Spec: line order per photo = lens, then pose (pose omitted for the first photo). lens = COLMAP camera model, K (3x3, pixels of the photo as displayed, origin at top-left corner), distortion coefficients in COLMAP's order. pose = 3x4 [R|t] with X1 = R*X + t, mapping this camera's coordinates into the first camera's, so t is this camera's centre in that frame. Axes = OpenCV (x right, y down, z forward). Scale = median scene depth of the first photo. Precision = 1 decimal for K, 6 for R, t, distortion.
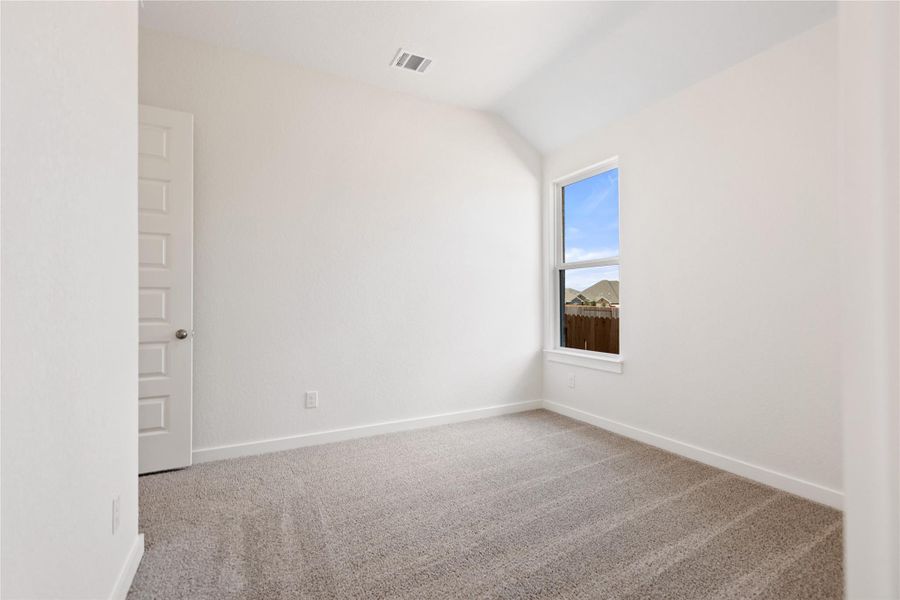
lens RADIAL K [[386.4, 0, 446.8], [0, 386.4, 298.5], [0, 0, 1]] dist [0.000469, -0.000187]
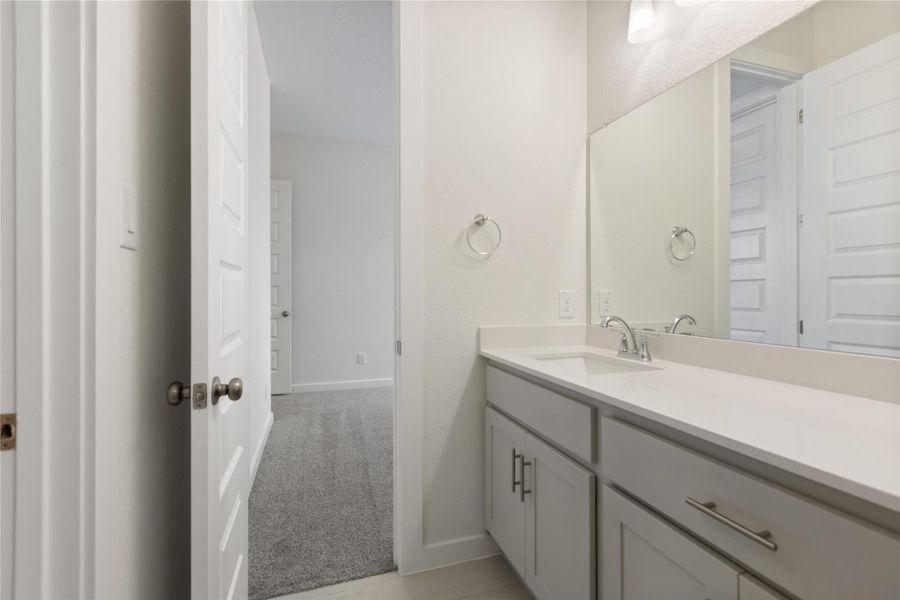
lens RADIAL K [[386.4, 0, 448.6], [0, 386.4, 294.7], [0, 0, 1]] dist [0.000469, -0.000187]
pose [[0.987262, -0.000361, -0.159101, 0.361222], [0.001406, 0.999978, 0.006456, 0.000015], [0.159095, -0.006598, 0.987241, -0.703809]]
